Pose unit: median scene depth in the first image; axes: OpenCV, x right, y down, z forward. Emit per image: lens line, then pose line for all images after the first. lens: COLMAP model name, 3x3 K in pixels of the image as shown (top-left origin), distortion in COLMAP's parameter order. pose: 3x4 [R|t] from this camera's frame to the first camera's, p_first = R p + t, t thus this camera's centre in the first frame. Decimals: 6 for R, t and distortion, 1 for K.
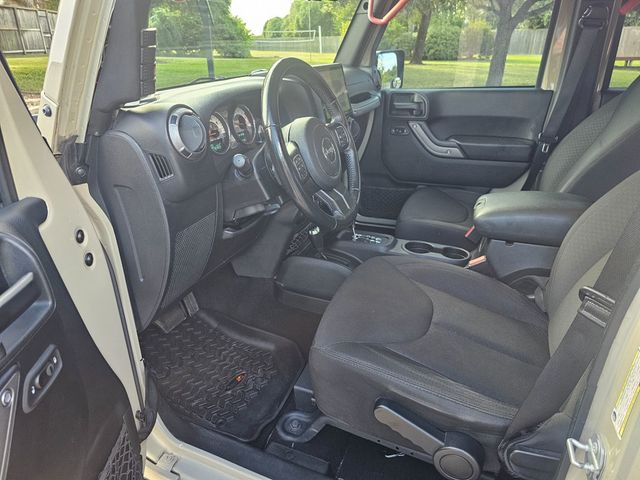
lens RADIAL K [[423.6, 0, 320.0], [0, 423.6, 240.0], [0, 0, 1]] dist [0.062953, -0.082777]
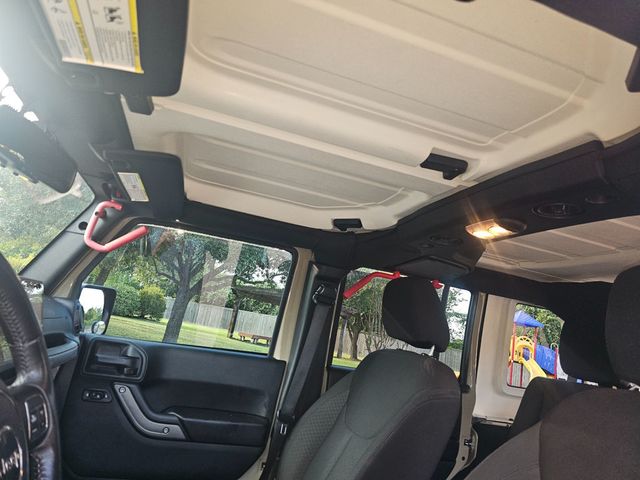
lens RADIAL K [[423.6, 0, 320.0], [0, 423.6, 240.0], [0, 0, 1]] dist [0.062953, -0.082777]
pose [[0.747753, 0.279418, 0.602322, -0.028024], [0.101737, 0.848215, -0.519789, -0.078497], [-0.656137, 0.449953, 0.605828, 0.253768]]
